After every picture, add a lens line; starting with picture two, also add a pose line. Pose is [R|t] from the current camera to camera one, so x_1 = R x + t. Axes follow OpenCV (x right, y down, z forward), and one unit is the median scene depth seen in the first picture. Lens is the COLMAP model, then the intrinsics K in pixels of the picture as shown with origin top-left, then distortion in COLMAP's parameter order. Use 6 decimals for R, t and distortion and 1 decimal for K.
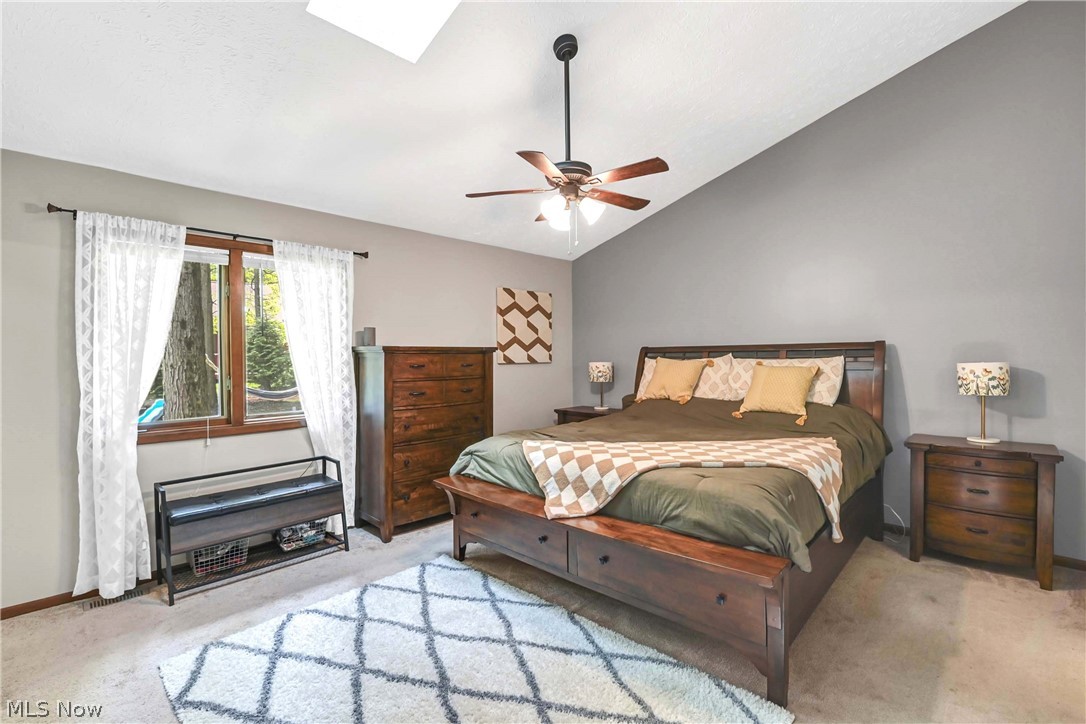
lens RADIAL K [[484.1, 0, 537.5], [0, 484.1, 356.7], [0, 0, 1]] dist [-0.012327, -0.005789]
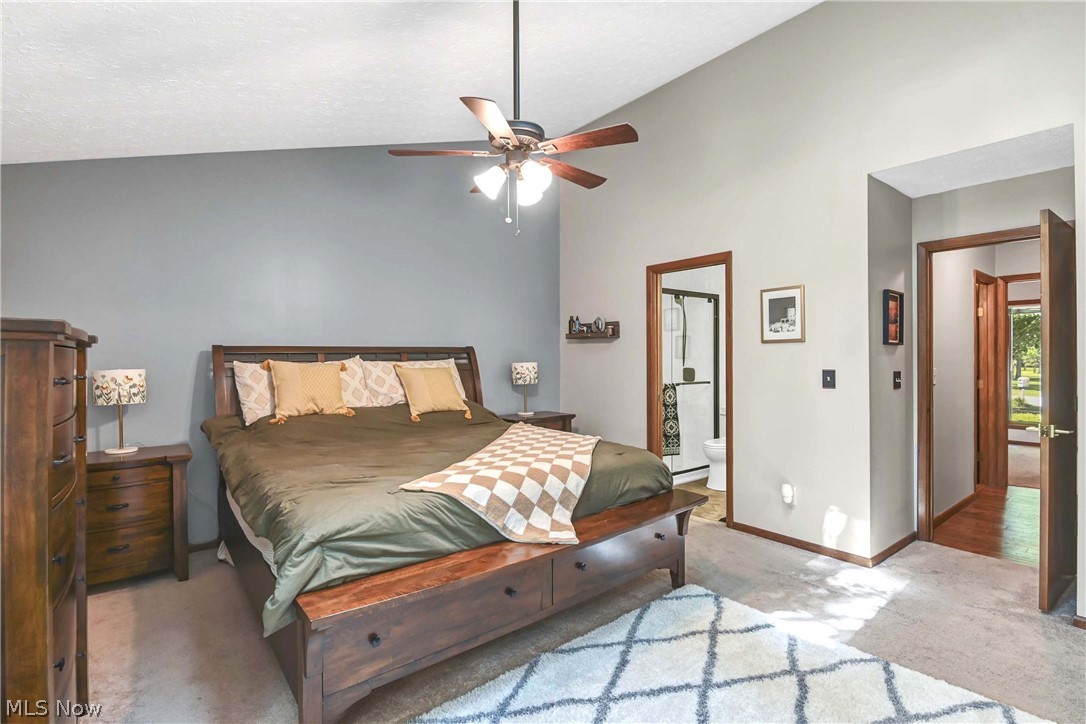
lens RADIAL K [[507.8, 0, 551.7], [0, 507.8, 356.5], [0, 0, 1]] dist [-0.009281, -0.004007]
pose [[0.121880, 0.007950, 0.992513, -0.763186], [0.006684, 0.999939, -0.008831, 0.008359], [-0.992522, 0.007711, 0.121819, 0.806118]]
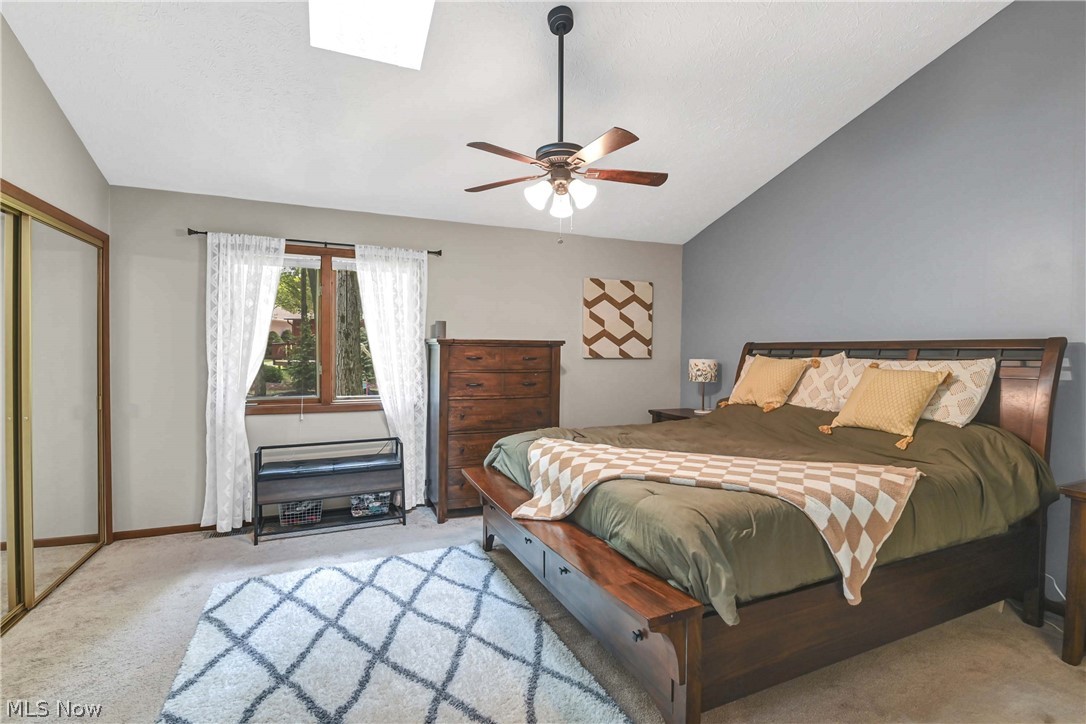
lens RADIAL K [[507.8, 0, 534.7], [0, 507.8, 357.5], [0, 0, 1]] dist [-0.009281, -0.004007]
pose [[0.921458, 0.023279, -0.387780, 0.392839], [-0.017927, 0.999688, 0.017413, -0.004897], [0.388065, -0.009094, 0.921587, 0.068331]]
